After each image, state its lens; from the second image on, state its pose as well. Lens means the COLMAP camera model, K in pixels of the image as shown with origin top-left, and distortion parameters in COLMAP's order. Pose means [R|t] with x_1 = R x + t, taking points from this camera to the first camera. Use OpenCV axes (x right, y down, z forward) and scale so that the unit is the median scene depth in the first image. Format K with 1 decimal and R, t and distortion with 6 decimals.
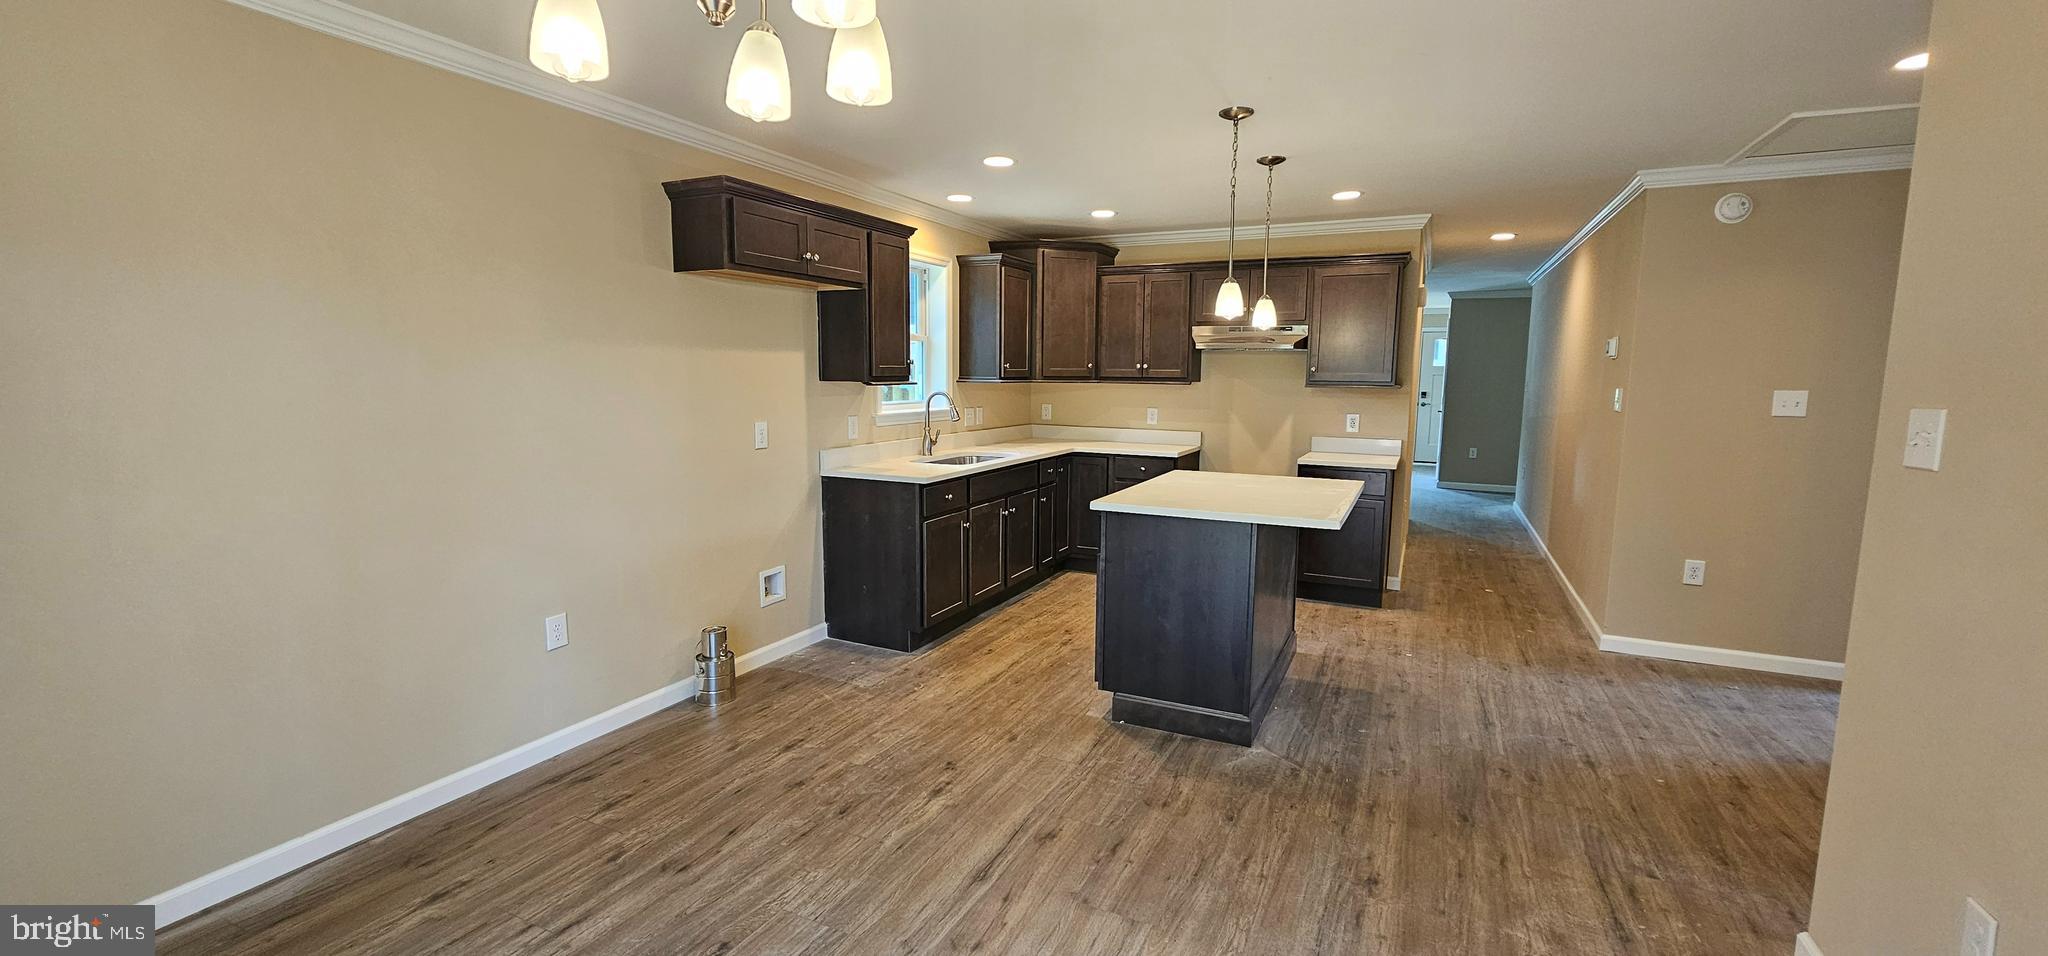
lens RADIAL K [[838.8, 0, 1012.5], [0, 838.8, 481.1], [0, 0, 1]] dist [-0.001162, -0.000709]
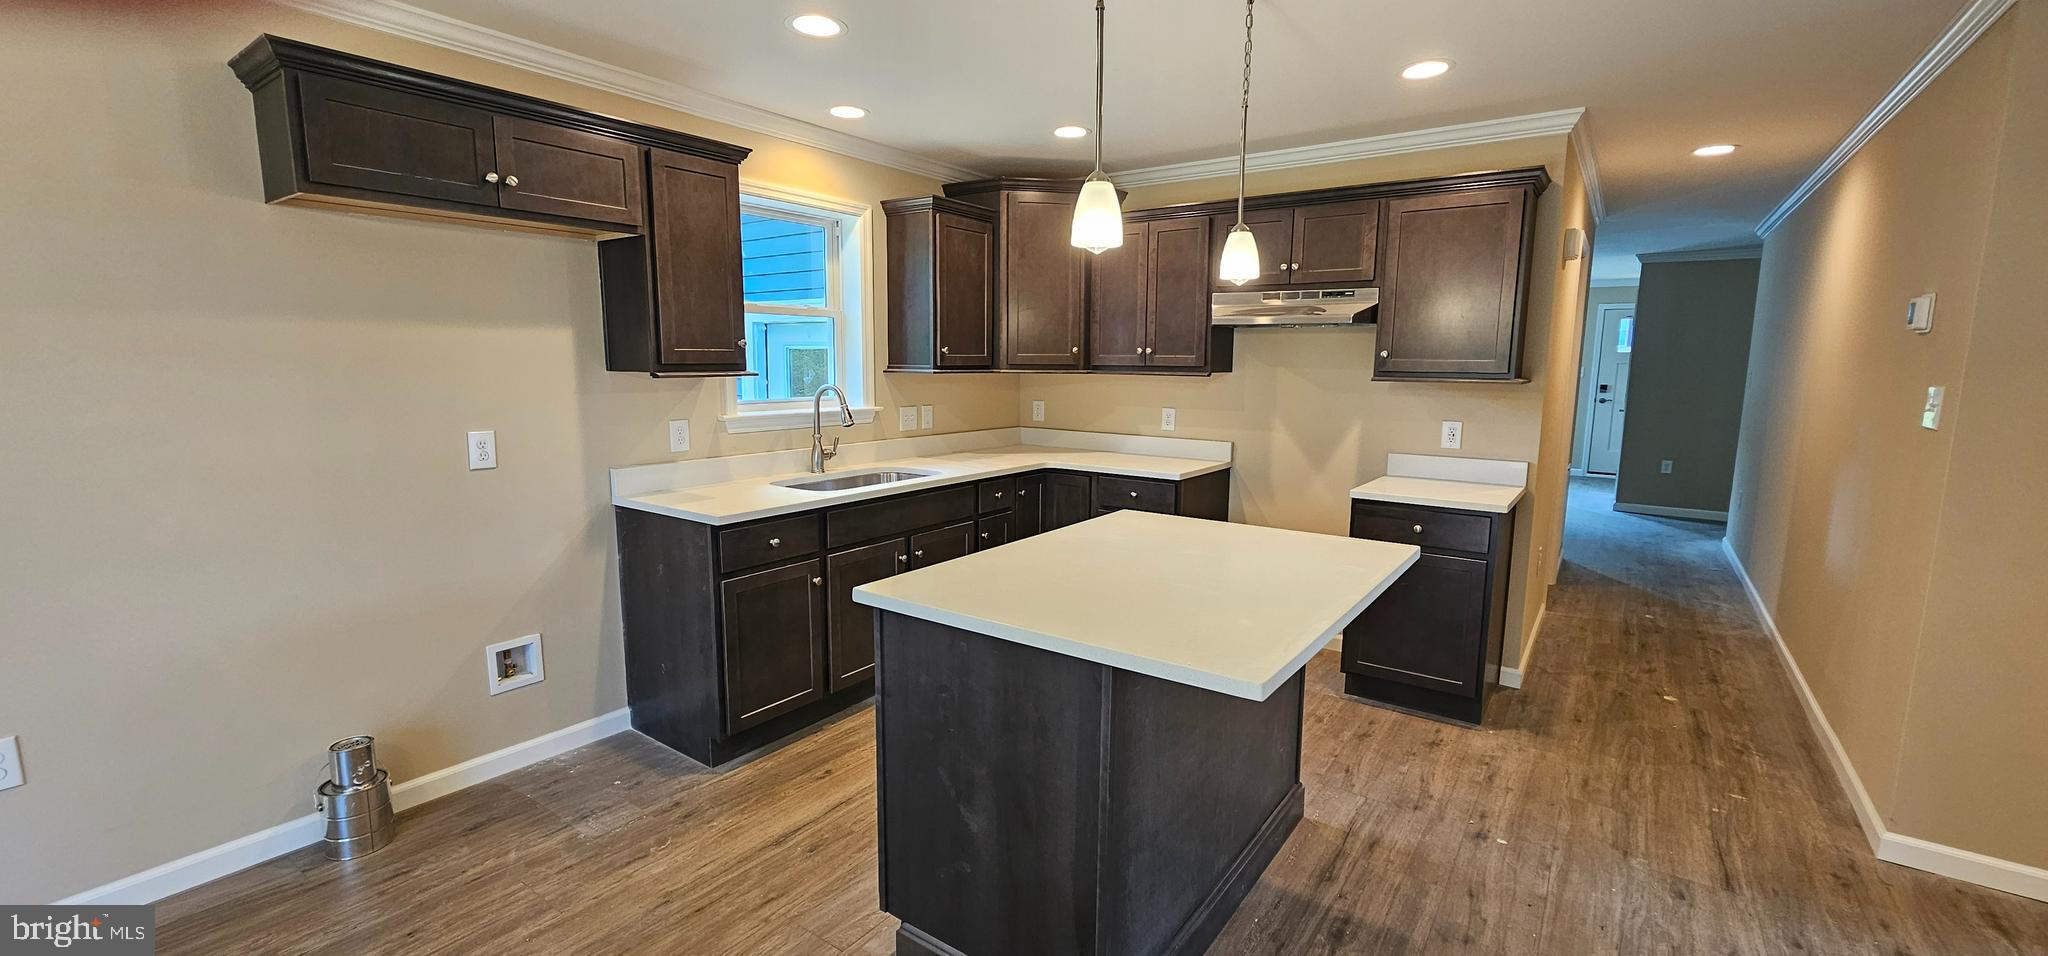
lens RADIAL K [[838.8, 0, 1014.3], [0, 838.8, 479.3], [0, 0, 1]] dist [-0.001162, -0.000709]
pose [[0.985356, 0.023948, -0.168820, 0.239002], [-0.022041, 0.999670, 0.013161, -0.047294], [0.169080, -0.009247, 0.985559, 0.382201]]
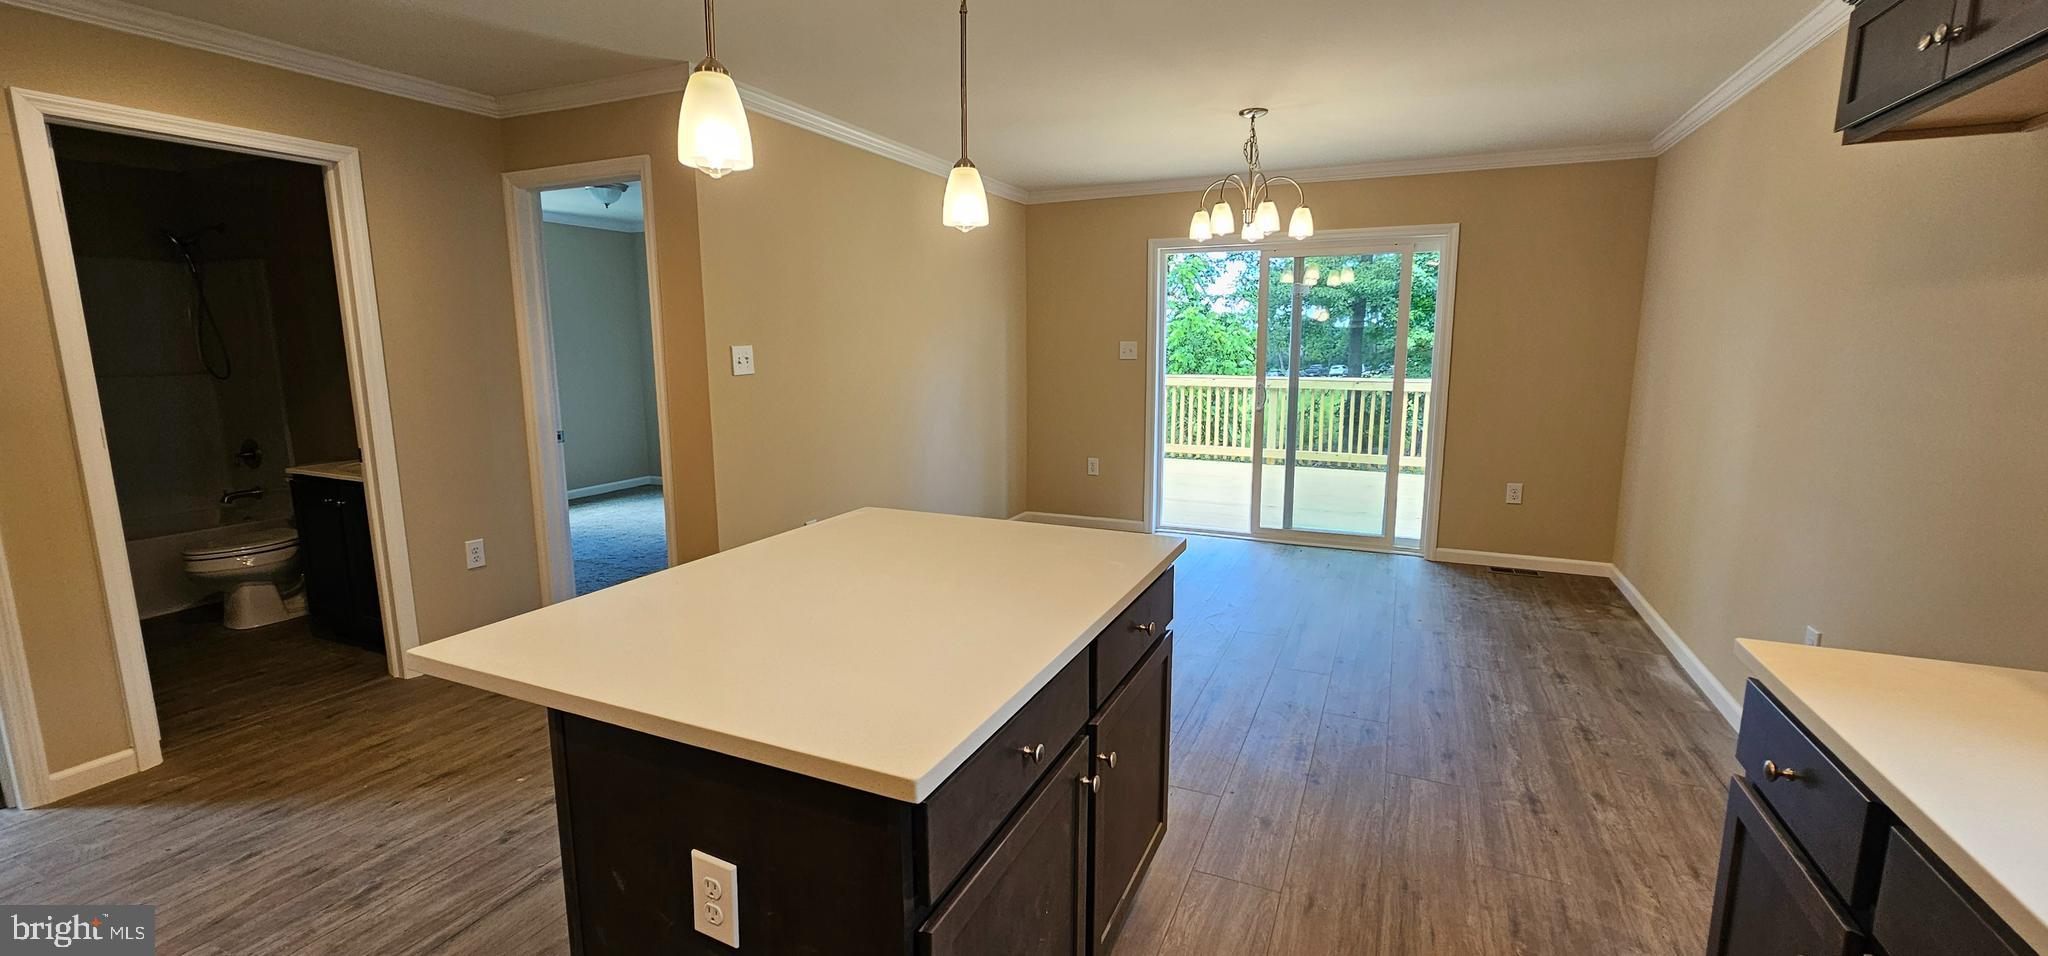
lens RADIAL K [[838.8, 0, 1037.8], [0, 838.8, 467.0], [0, 0, 1]] dist [-0.001162, -0.000709]
pose [[-0.998746, 0.003171, -0.049968, 0.188573], [-0.010852, 0.960564, 0.277847, -0.157818], [0.048879, 0.278041, -0.959325, 1.284744]]
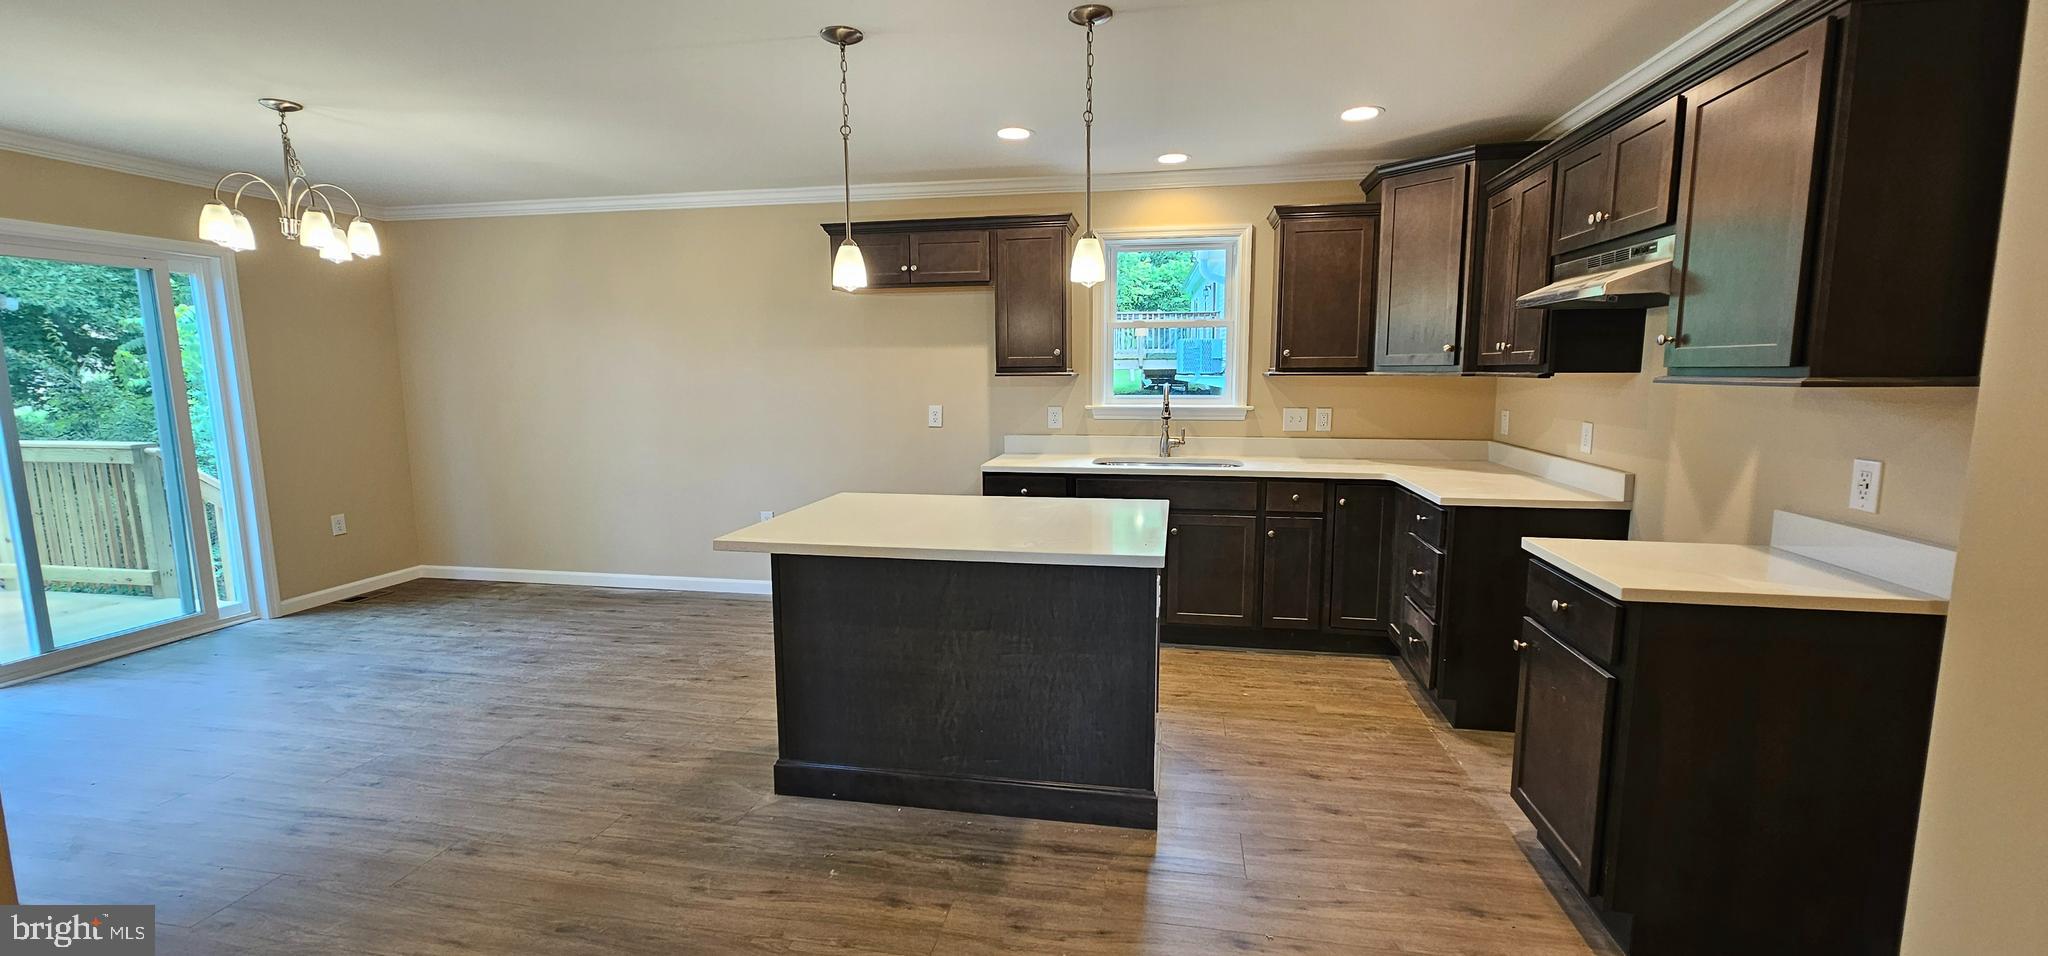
lens RADIAL K [[838.8, 0, 1012.8], [0, 838.8, 469.4], [0, 0, 1]] dist [-0.001162, -0.000709]
pose [[0.261569, 0.104250, -0.959538, 0.883436], [-0.119807, 0.989968, 0.074896, -0.079879], [0.957720, 0.095369, 0.271435, 0.755422]]
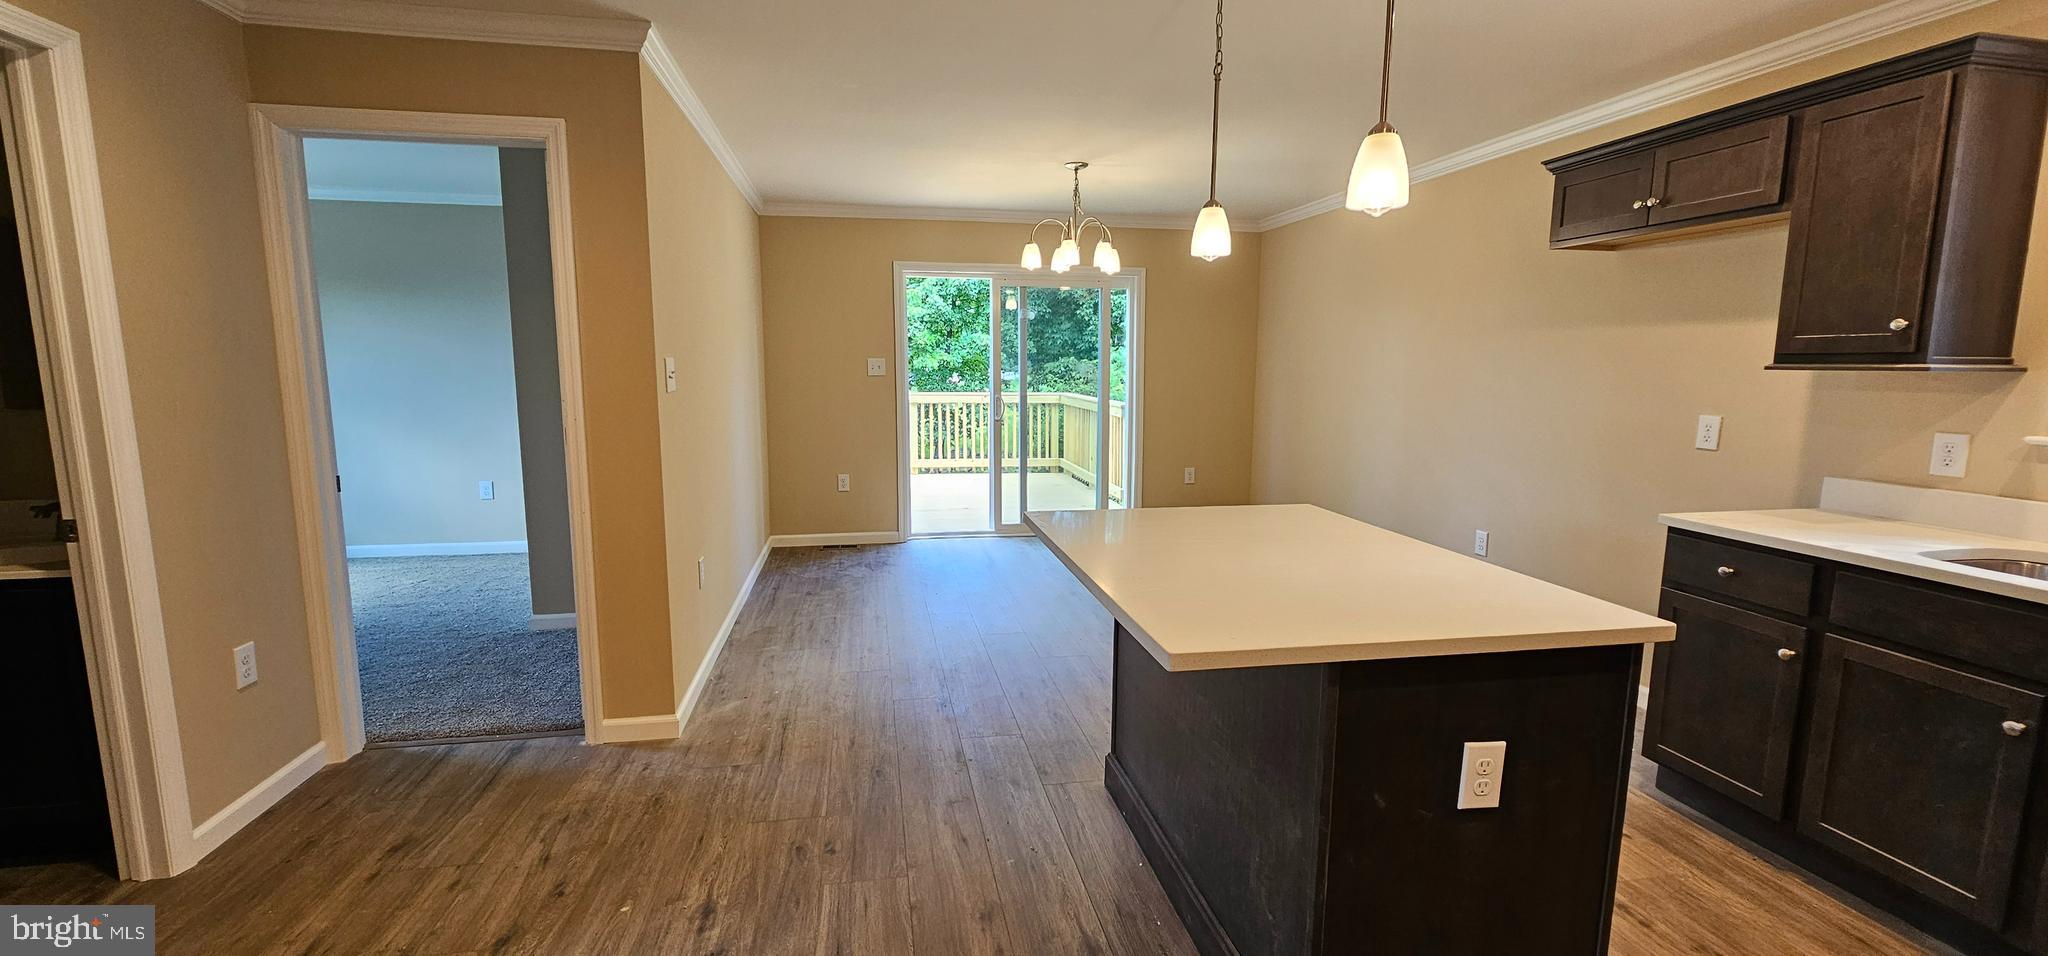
lens RADIAL K [[838.8, 0, 1029.3], [0, 838.8, 482.4], [0, 0, 1]] dist [-0.001162, -0.000709]
pose [[-0.795956, 0.073088, -0.600926, 0.643287], [-0.089873, 0.967416, 0.236704, -0.132329], [0.598646, 0.242413, -0.763452, 1.181688]]
